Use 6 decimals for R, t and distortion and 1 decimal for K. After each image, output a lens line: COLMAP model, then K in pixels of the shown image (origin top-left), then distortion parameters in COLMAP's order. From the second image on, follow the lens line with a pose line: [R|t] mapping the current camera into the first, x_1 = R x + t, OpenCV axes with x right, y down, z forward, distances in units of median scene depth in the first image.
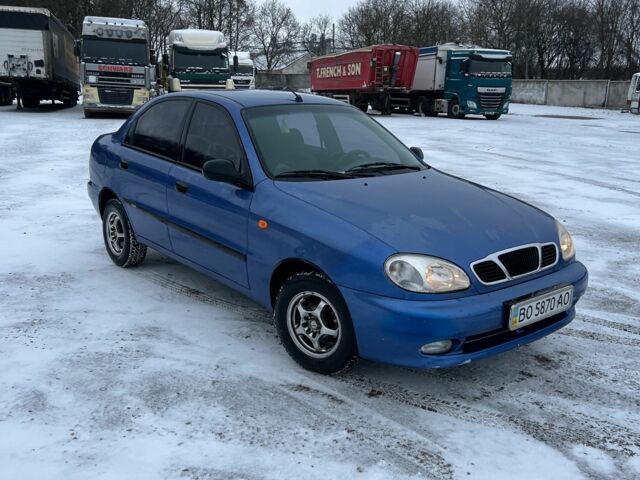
lens RADIAL K [[632.0, 0, 316.9], [0, 632.0, 251.4], [0, 0, 1]] dist [0.023253, 0.000000]
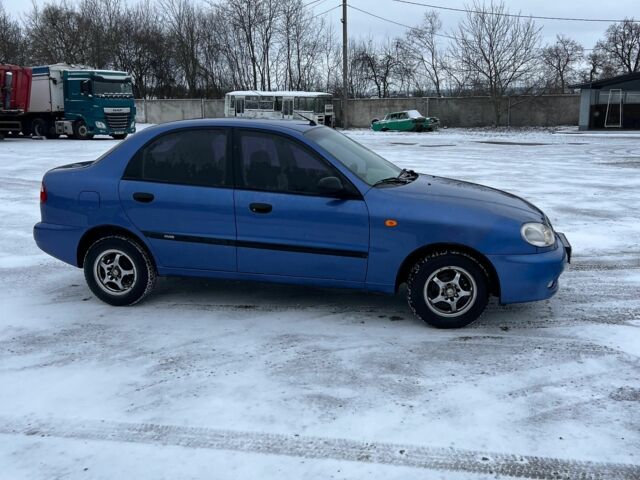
lens RADIAL K [[632.0, 0, 319.7], [0, 632.0, 240.2], [0, 0, 1]] dist [0.023253, 0.000000]
pose [[0.802899, -0.146863, 0.577741, -0.122379], [0.172727, 0.984916, 0.010326, -0.006433], [-0.570543, 0.091501, 0.816155, 0.008520]]
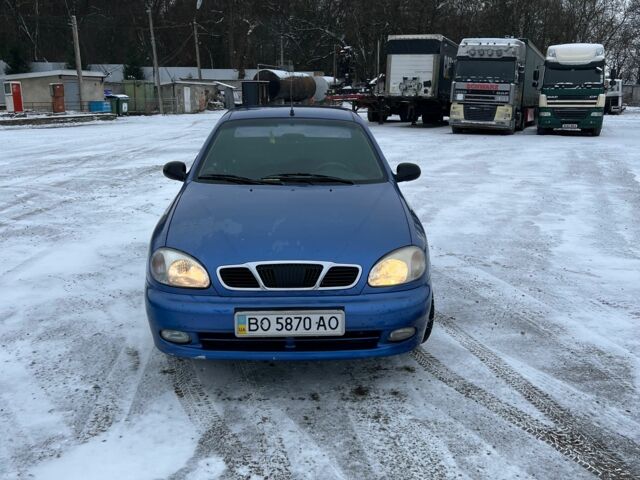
lens RADIAL K [[632.0, 0, 319.4], [0, 632.0, 238.7], [0, 0, 1]] dist [0.023253, 0.000000]
pose [[0.797010, 0.118981, -0.592130, 0.112761], [-0.145312, 0.989381, 0.003213, -0.006075], [0.586225, 0.083483, 0.805836, 0.027848]]
